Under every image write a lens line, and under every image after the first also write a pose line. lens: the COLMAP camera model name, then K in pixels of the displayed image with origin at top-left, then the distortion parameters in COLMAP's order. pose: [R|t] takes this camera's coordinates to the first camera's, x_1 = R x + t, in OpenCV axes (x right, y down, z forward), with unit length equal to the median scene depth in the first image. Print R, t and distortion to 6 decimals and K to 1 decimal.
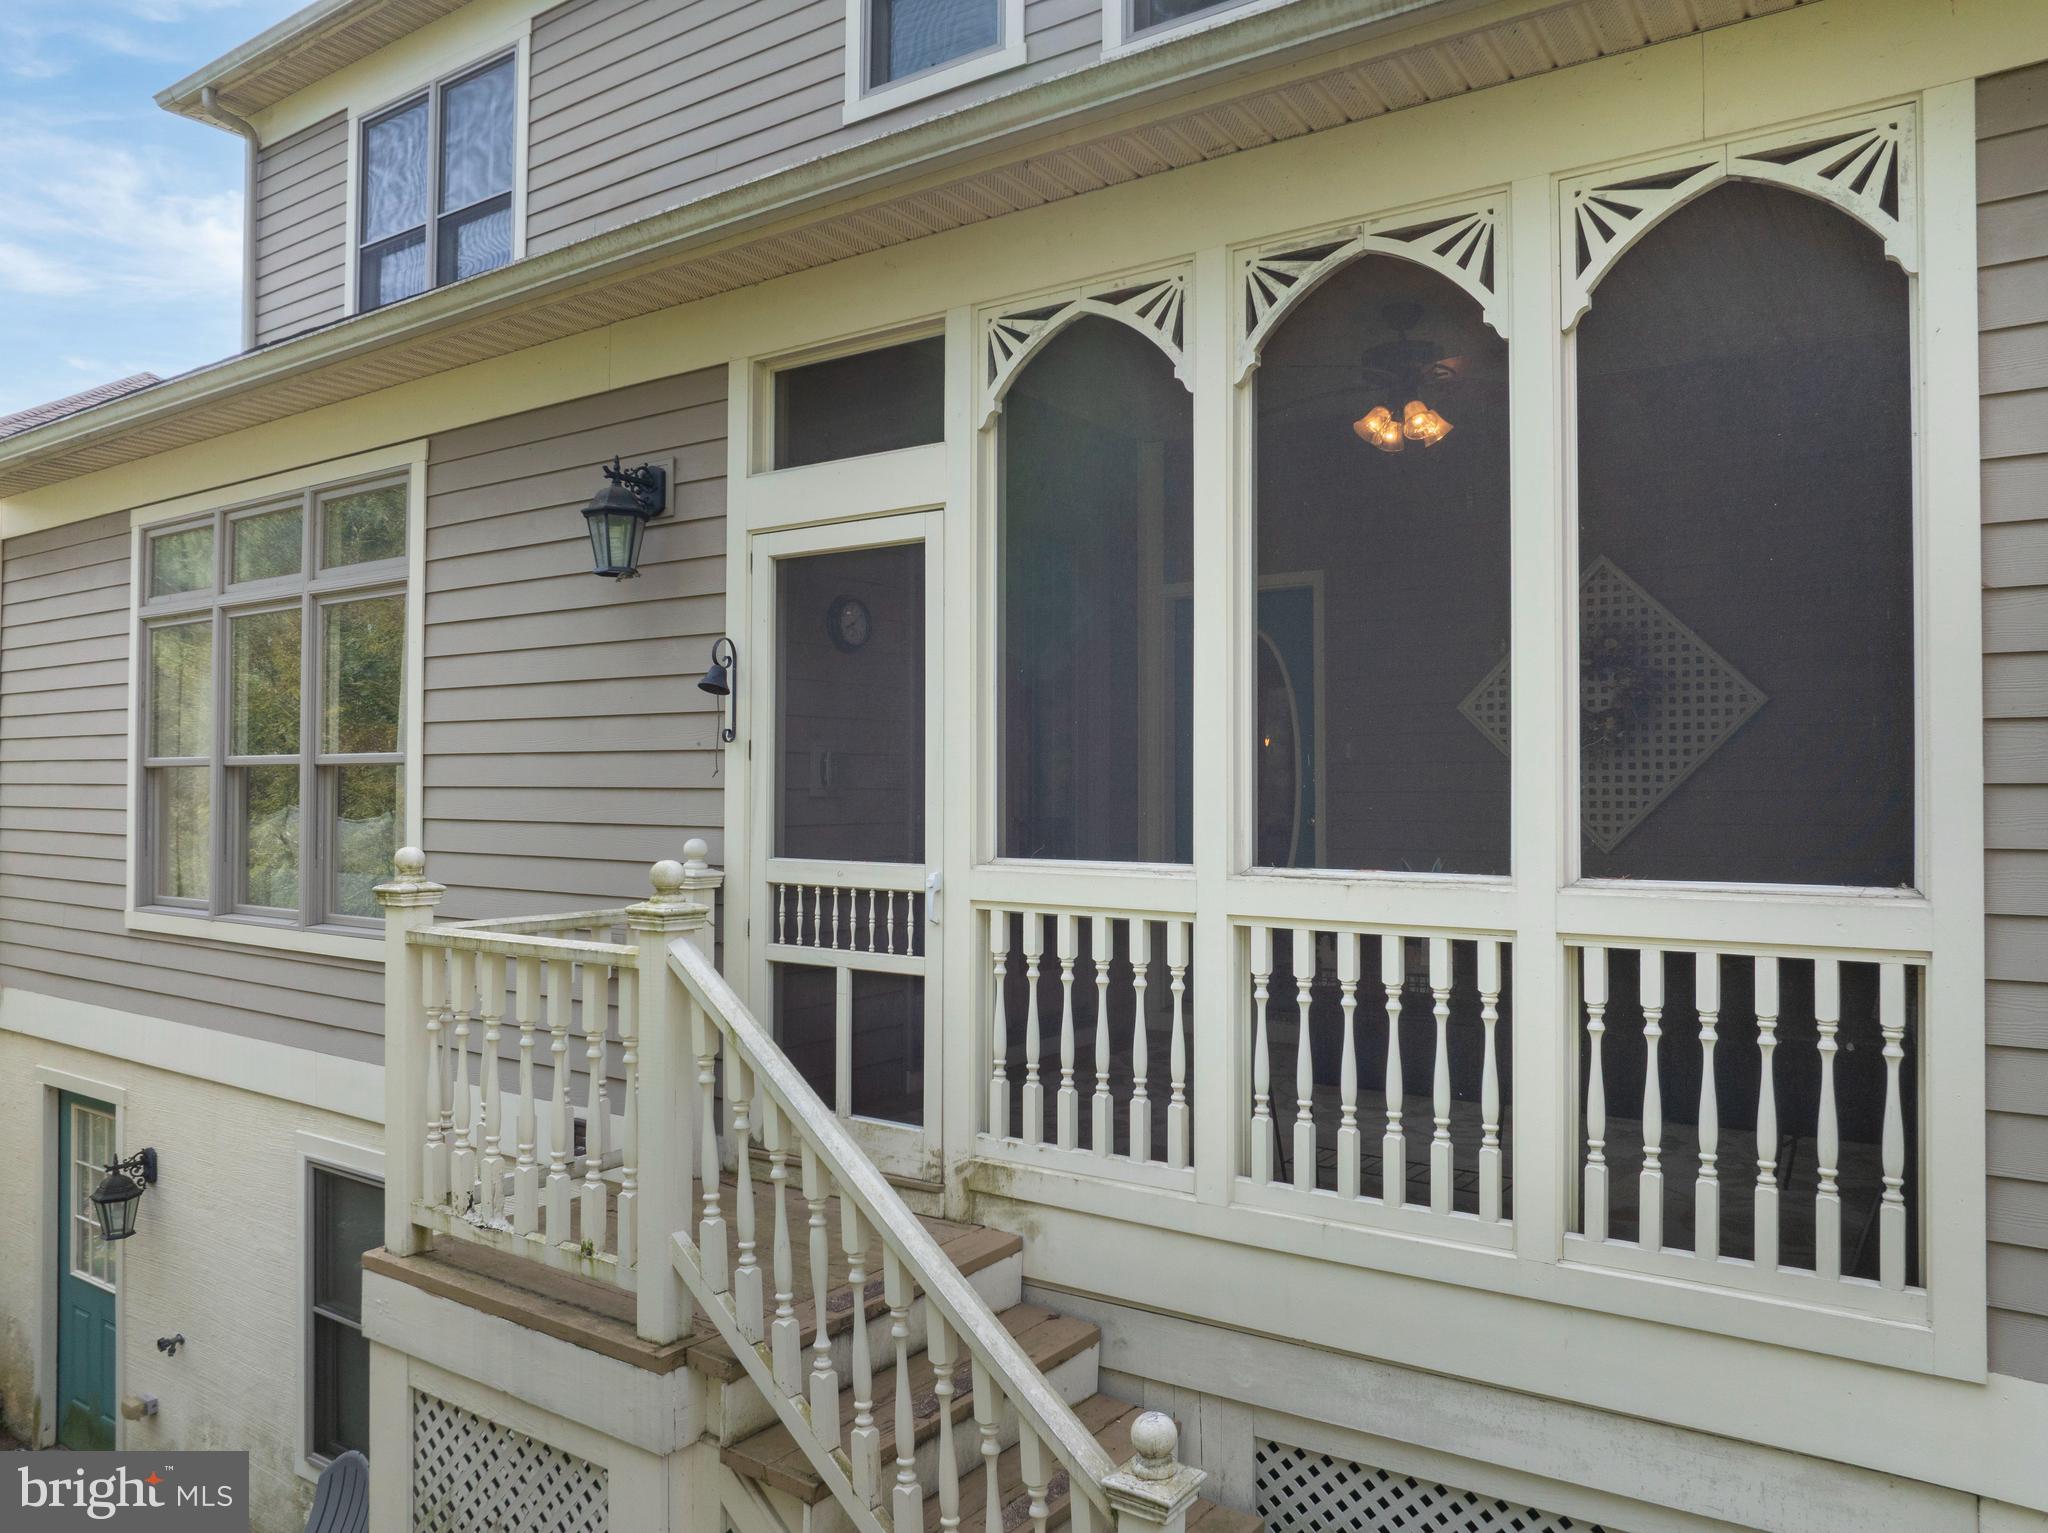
lens RADIAL K [[1418.0, 0, 1027.2], [0, 1418.0, 776.3], [0, 0, 1]] dist [-0.004366, -0.002012]
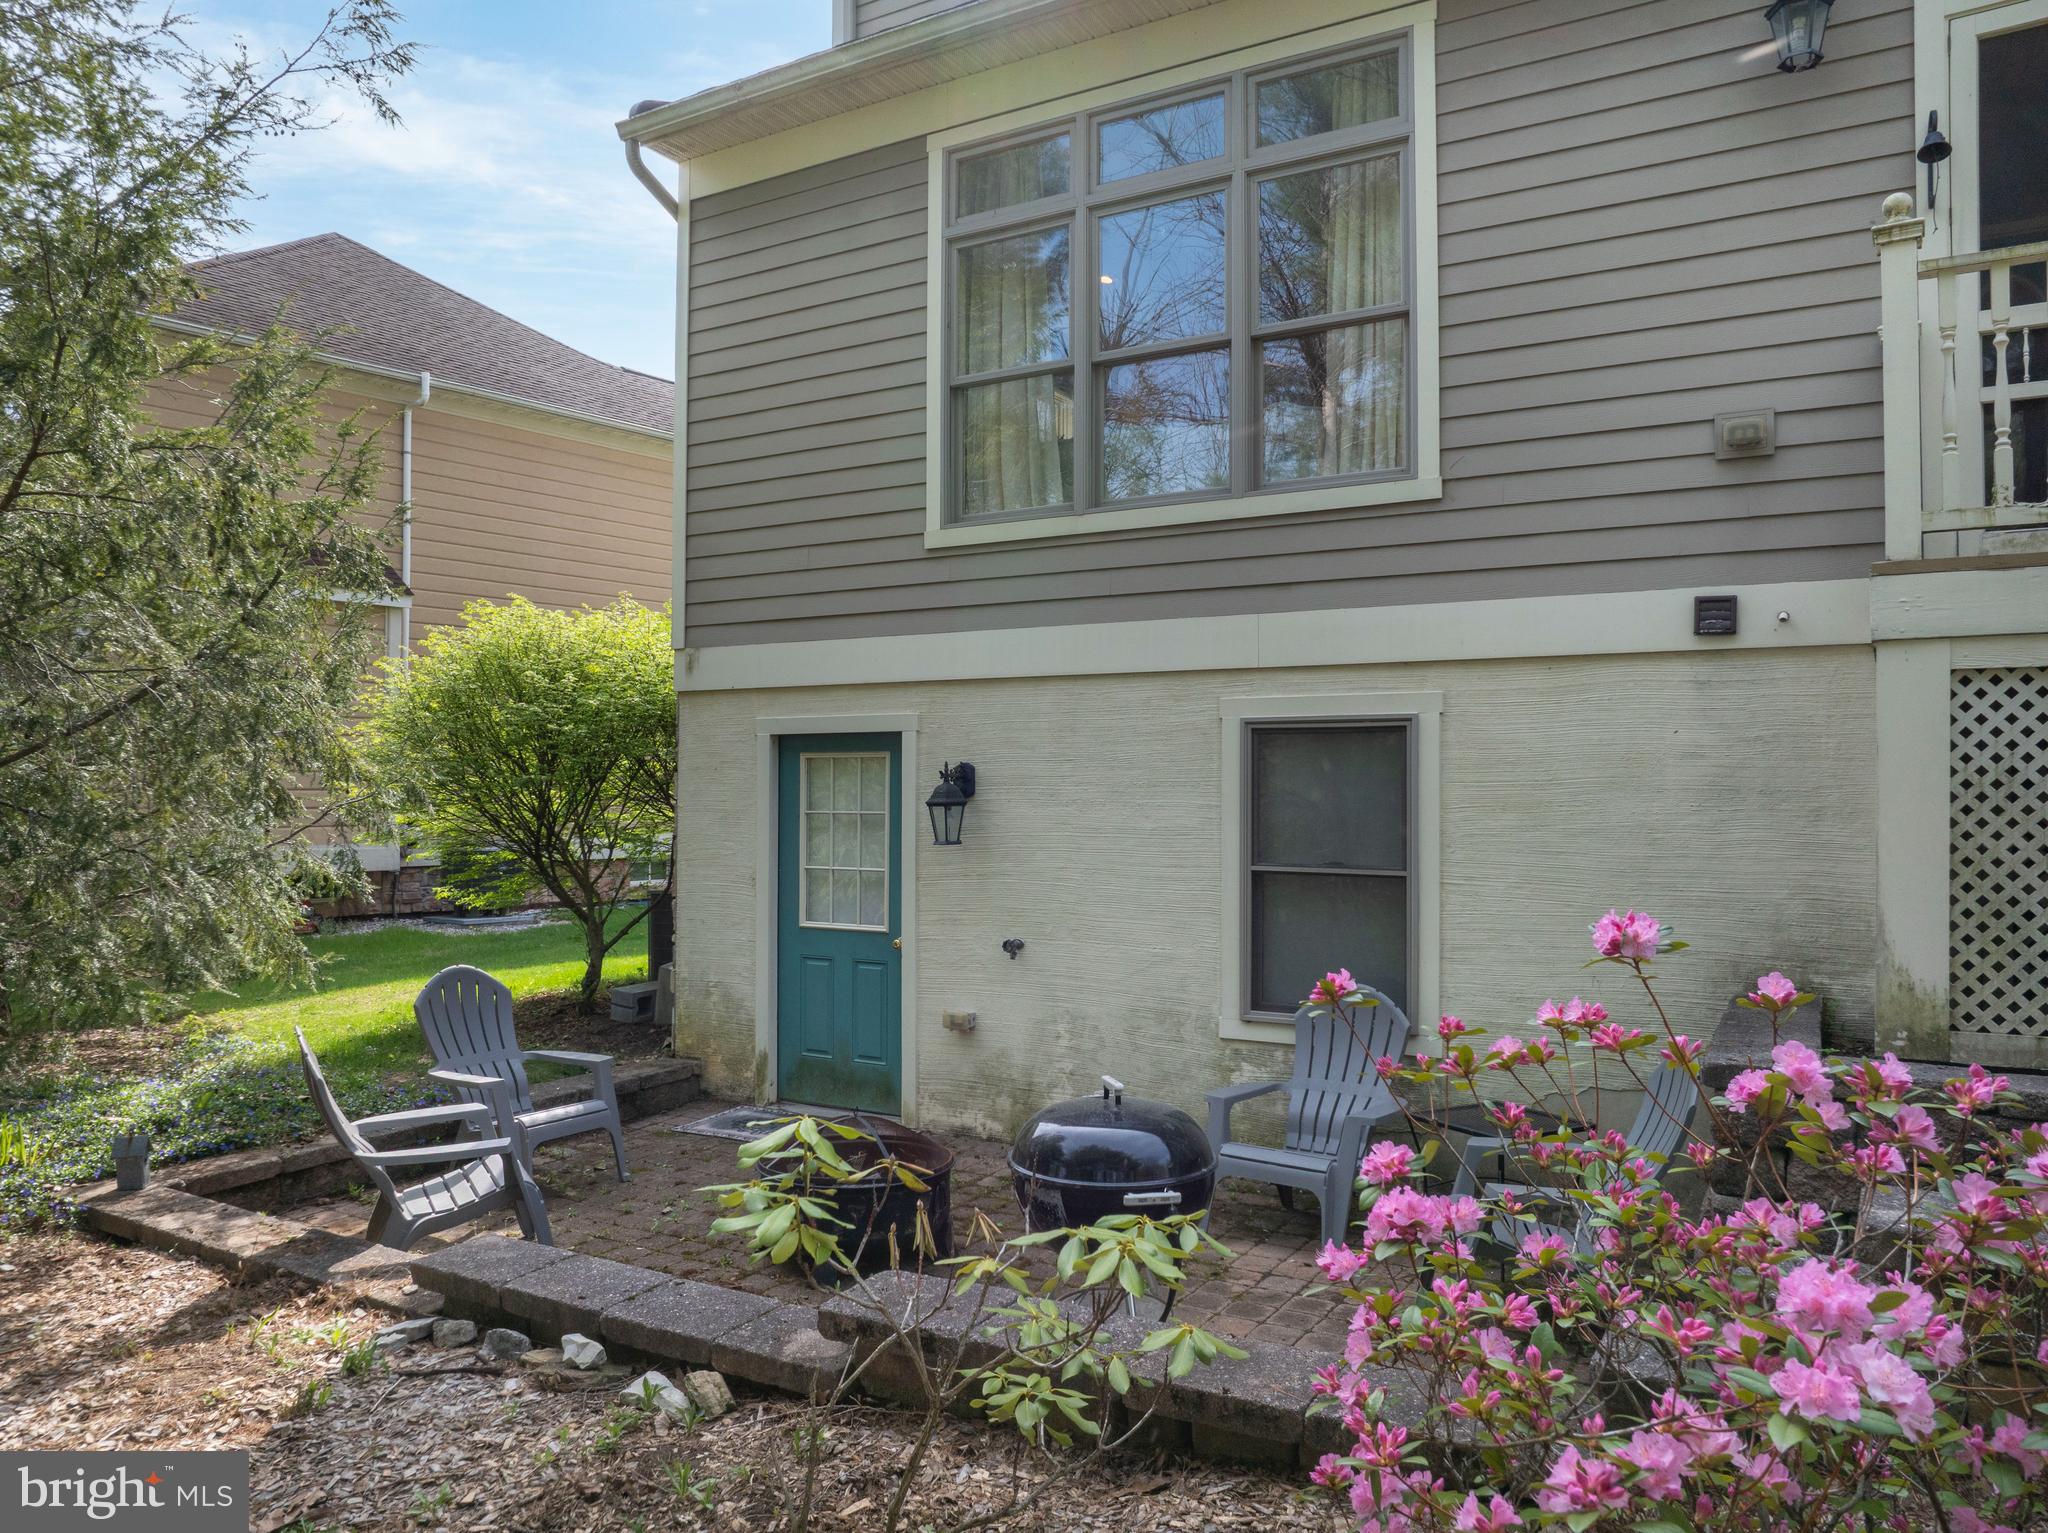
lens RADIAL K [[1553.2, 0, 1021.0], [0, 1553.2, 757.7], [0, 0, 1]] dist [-0.012443, -0.006570]
pose [[0.998811, -0.002823, 0.048675, -0.628590], [0.002823, 0.999996, 0.000068, 0.257071], [-0.048675, 0.000069, 0.998815, -0.101597]]
